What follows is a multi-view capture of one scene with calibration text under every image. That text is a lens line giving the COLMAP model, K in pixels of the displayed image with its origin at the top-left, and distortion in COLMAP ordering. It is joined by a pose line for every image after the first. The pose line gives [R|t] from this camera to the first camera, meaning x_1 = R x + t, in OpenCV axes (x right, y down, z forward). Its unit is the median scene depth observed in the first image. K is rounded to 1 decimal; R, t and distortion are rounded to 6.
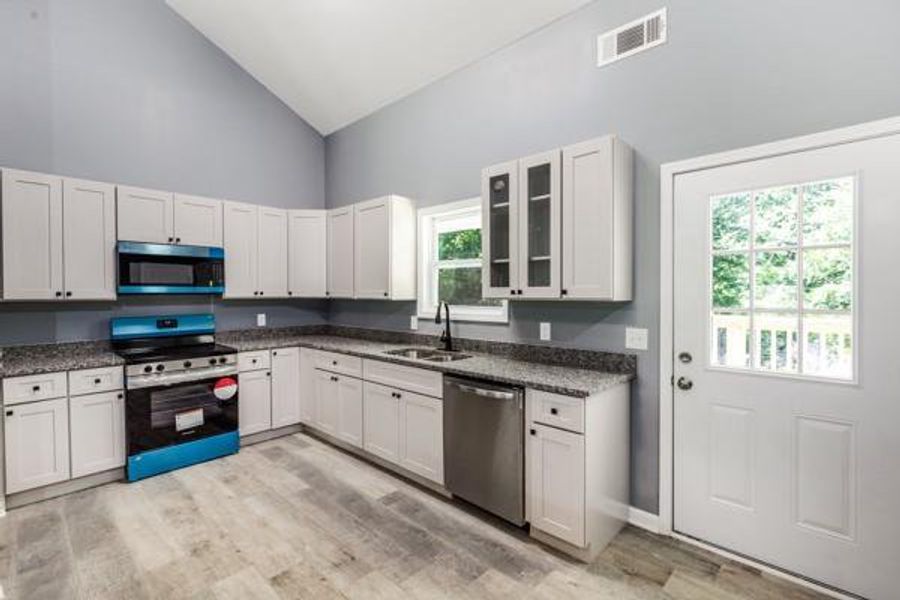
lens RADIAL K [[410.3, 0, 453.4], [0, 410.3, 297.8], [0, 0, 1]] dist [0.000298, 0.000088]
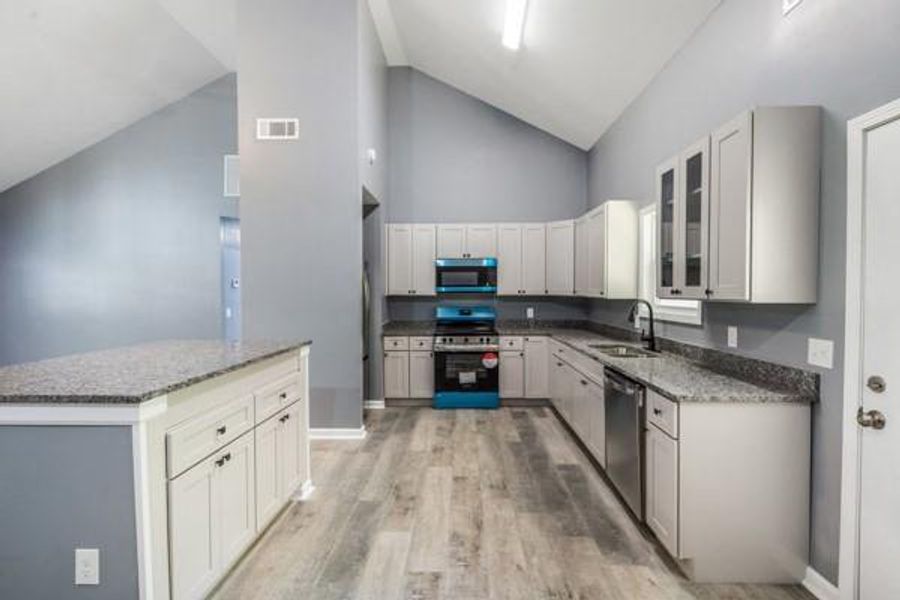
lens RADIAL K [[410.3, 0, 453.4], [0, 410.3, 297.8], [0, 0, 1]] dist [0.000298, 0.000088]
pose [[0.665783, 0.014463, -0.746006, 0.455130], [-0.010845, 0.999894, 0.009706, -0.003007], [0.746067, 0.001628, 0.665869, -0.021963]]
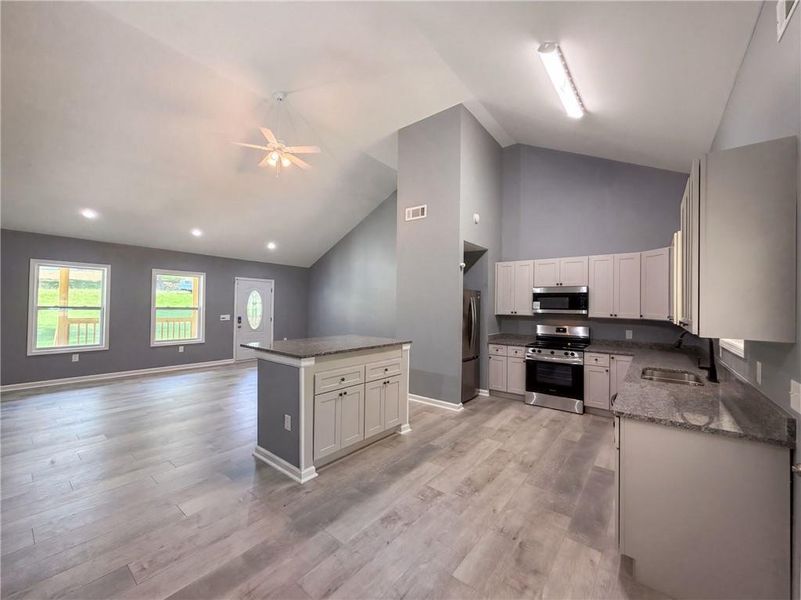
lens RADIAL K [[317.4, 0, 397.8], [0, 317.4, 302.7], [0, 0, 1]] dist [-0.001203, 0.000171]
pose [[0.080932, -0.005557, -0.996704, 0.758670], [-0.030687, 0.999497, -0.008065, -0.029407], [0.996247, 0.031238, 0.080721, 0.208221]]
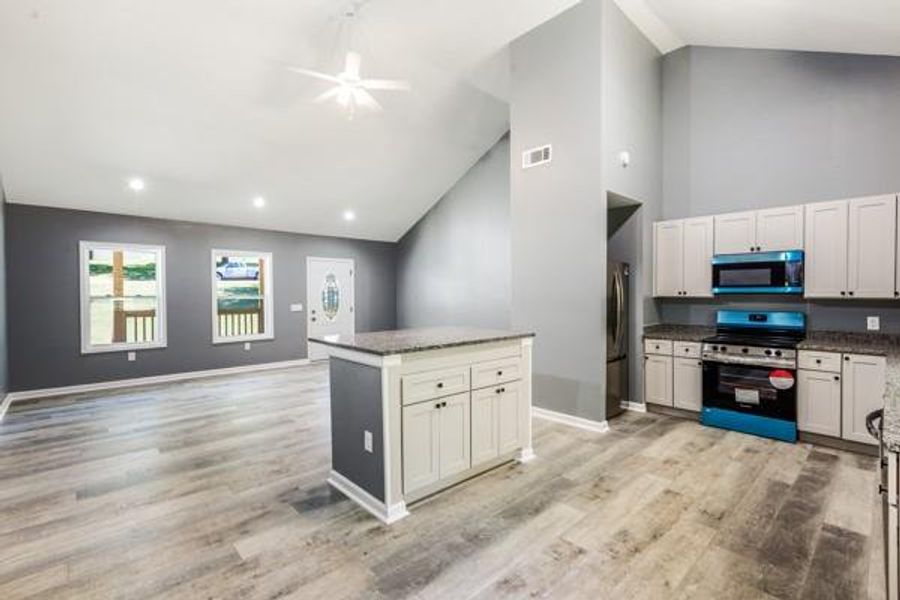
lens RADIAL K [[410.3, 0, 453.4], [0, 410.3, 297.8], [0, 0, 1]] dist [0.000298, 0.000088]
pose [[-0.059197, 0.018538, -0.998074, 0.684271], [-0.012135, 0.999740, 0.019289, -0.010555], [0.998173, 0.013253, -0.058957, 0.207457]]
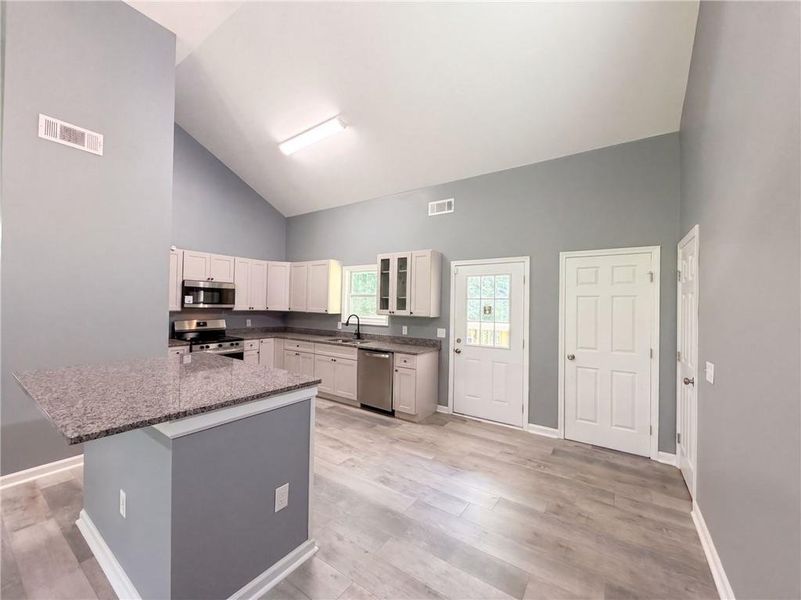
lens RADIAL K [[317.4, 0, 397.8], [0, 317.4, 302.7], [0, 0, 1]] dist [-0.001203, 0.000171]
pose [[0.988339, 0.024180, 0.150341, -0.065487], [-0.021318, 0.999560, -0.020618, -0.026364], [-0.150773, 0.017172, 0.988419, -0.625883]]
